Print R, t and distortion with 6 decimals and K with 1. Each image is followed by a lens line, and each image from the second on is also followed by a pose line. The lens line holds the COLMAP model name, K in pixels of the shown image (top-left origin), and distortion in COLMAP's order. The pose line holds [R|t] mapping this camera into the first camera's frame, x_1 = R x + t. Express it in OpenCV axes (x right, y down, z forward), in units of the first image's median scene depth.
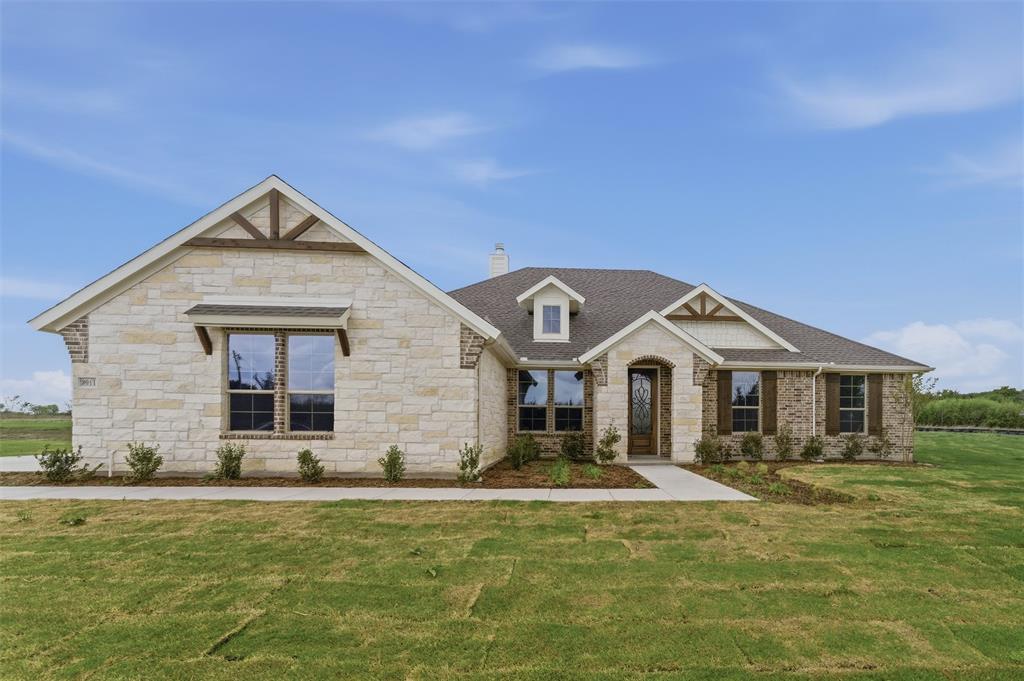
lens RADIAL K [[468.8, 0, 512.1], [0, 468.8, 413.5], [0, 0, 1]] dist [-0.002218, 0.000035]
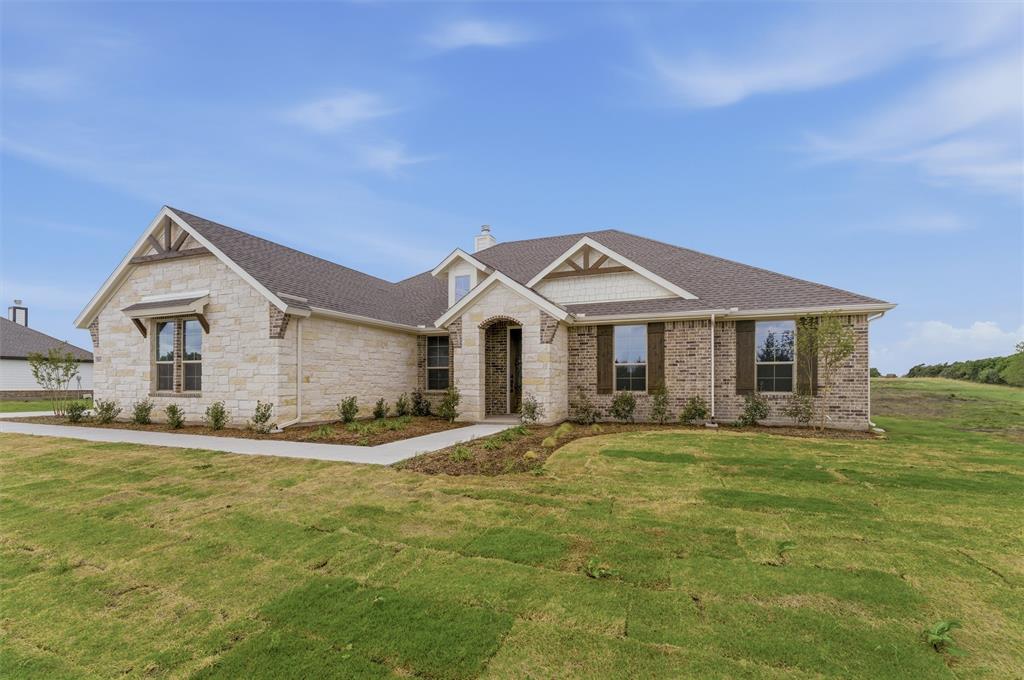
lens RADIAL K [[398.1, 0, 542.2], [0, 398.1, 374.2], [0, 0, 1]] dist [0.001353, 0.000141]
pose [[0.927322, -0.015902, -0.373926, 0.929271], [0.015186, 0.999873, -0.004860, 0.010614], [0.373956, -0.001171, 0.927446, 0.313654]]
